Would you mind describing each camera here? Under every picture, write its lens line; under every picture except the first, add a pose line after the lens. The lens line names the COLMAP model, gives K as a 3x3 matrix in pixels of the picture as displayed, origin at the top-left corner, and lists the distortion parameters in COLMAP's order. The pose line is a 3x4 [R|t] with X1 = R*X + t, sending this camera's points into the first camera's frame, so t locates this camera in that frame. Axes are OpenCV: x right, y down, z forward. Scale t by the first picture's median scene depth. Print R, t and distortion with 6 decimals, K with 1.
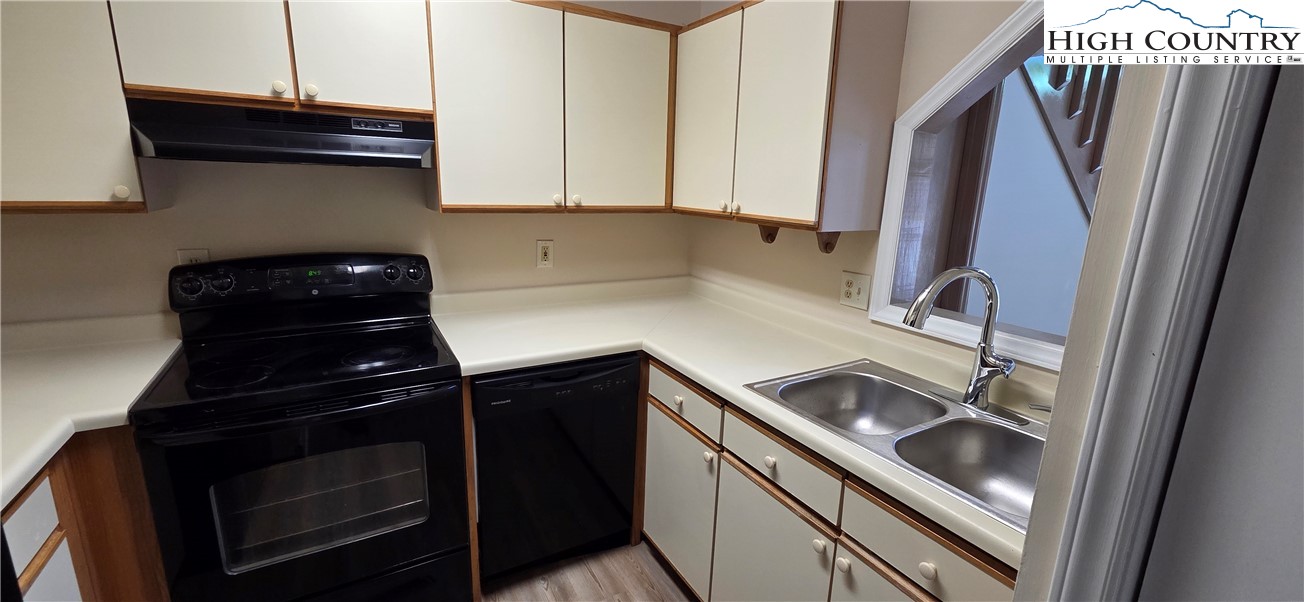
lens RADIAL K [[533.3, 0, 657.9], [0, 533.3, 303.5], [0, 0, 1]] dist [0.008884, 0.000389]
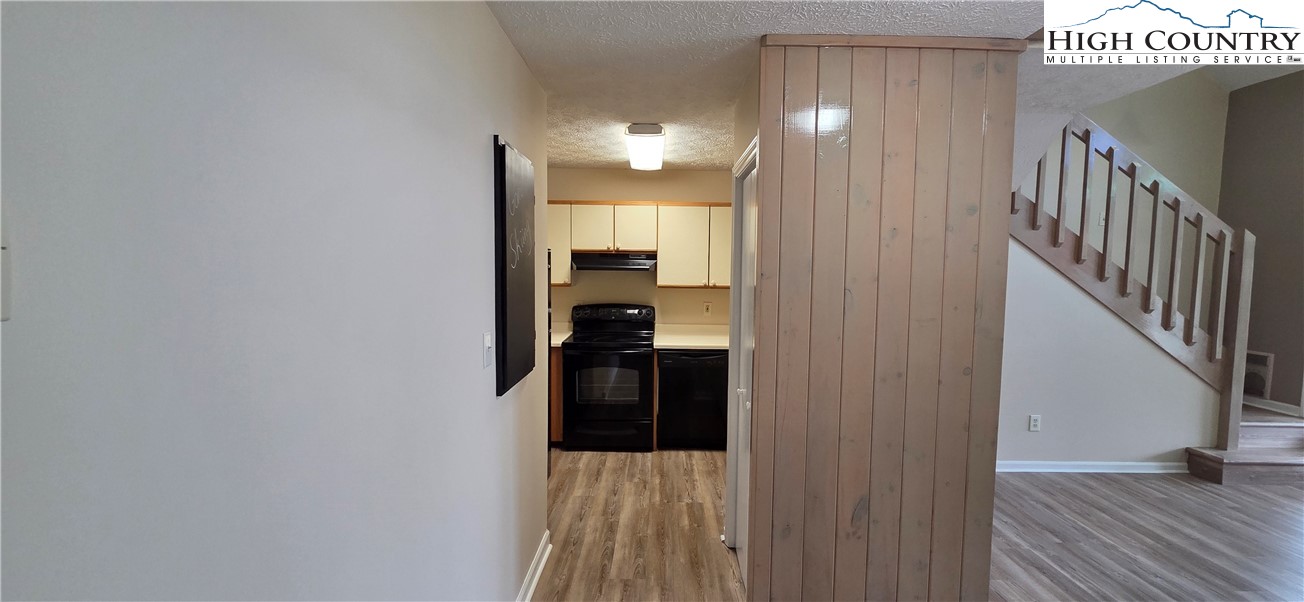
lens RADIAL K [[533.3, 0, 657.9], [0, 533.3, 303.5], [0, 0, 1]] dist [0.008884, 0.000389]
pose [[0.859140, 0.013381, -0.511566, 0.915241], [-0.100066, 0.984753, -0.142295, 0.269220], [0.501863, 0.173442, 0.847379, -1.156156]]
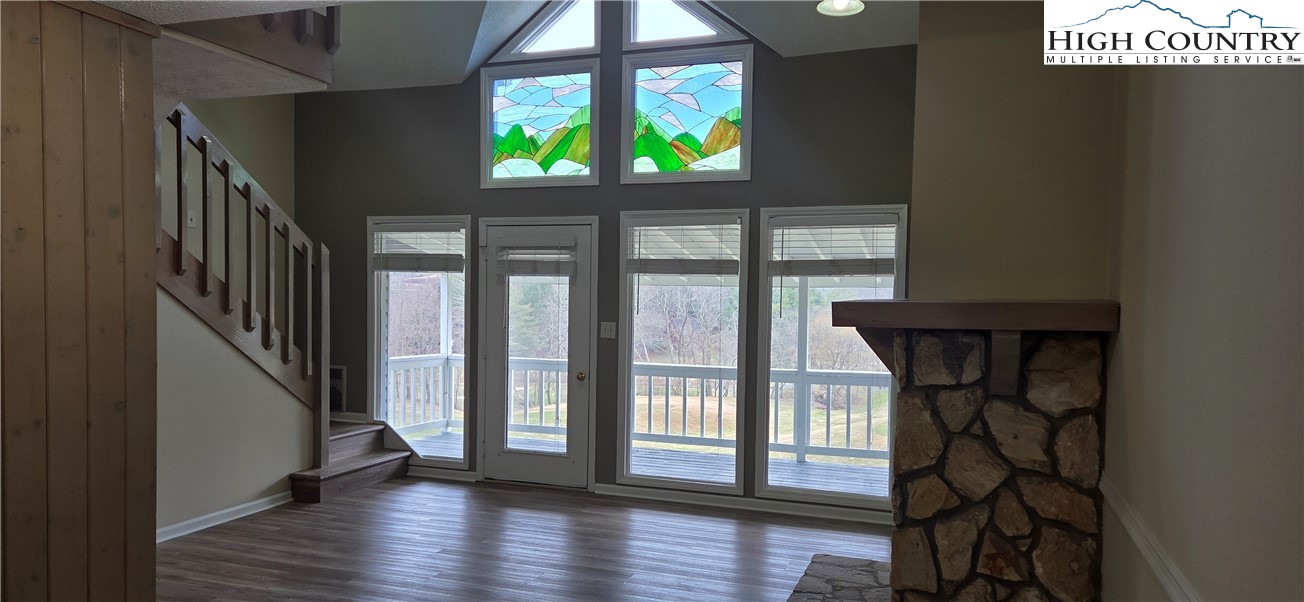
lens RADIAL K [[870.3, 0, 654.4], [0, 870.3, 321.3], [0, 0, 1]] dist [0.085662, -0.077424]
pose [[0.778950, -0.041628, 0.625703, 0.648215], [0.150996, 0.980887, -0.122720, 0.375106], [-0.608635, 0.190072, 0.770348, -1.660826]]
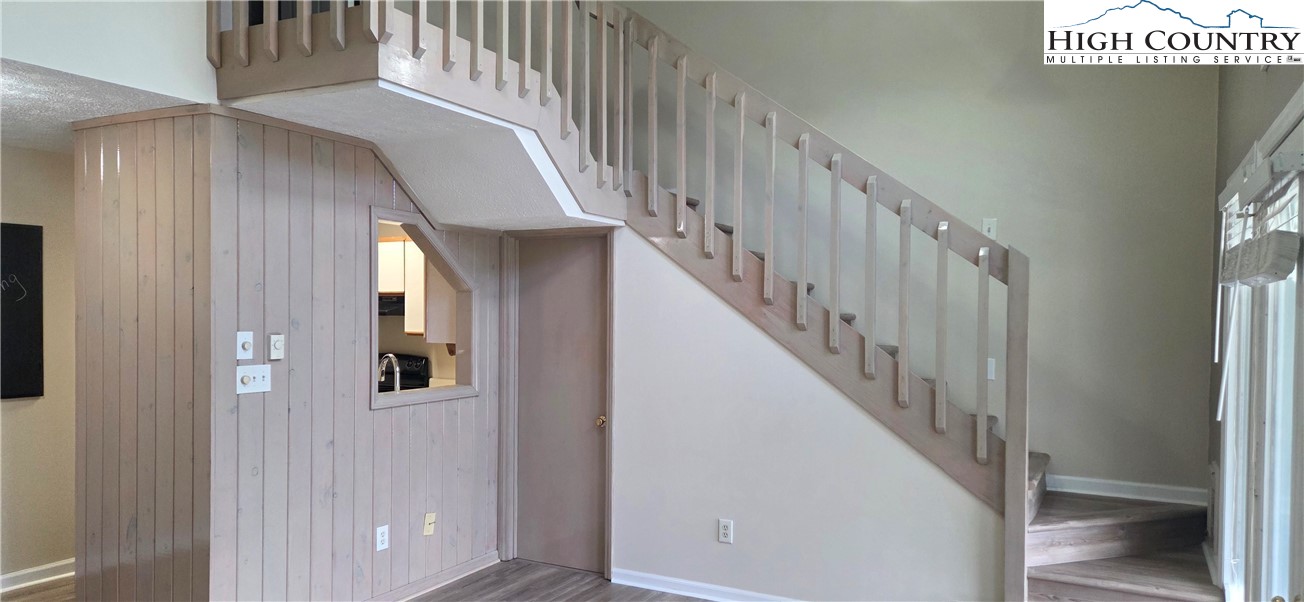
lens RADIAL K [[870.3, 0, 654.4], [0, 870.3, 321.3], [0, 0, 1]] dist [0.085662, -0.077424]
pose [[0.515677, -0.014101, -0.856667, 3.301980], [-0.187461, 0.973782, -0.128872, 0.048520], [0.836024, 0.227048, 0.499514, 0.046644]]
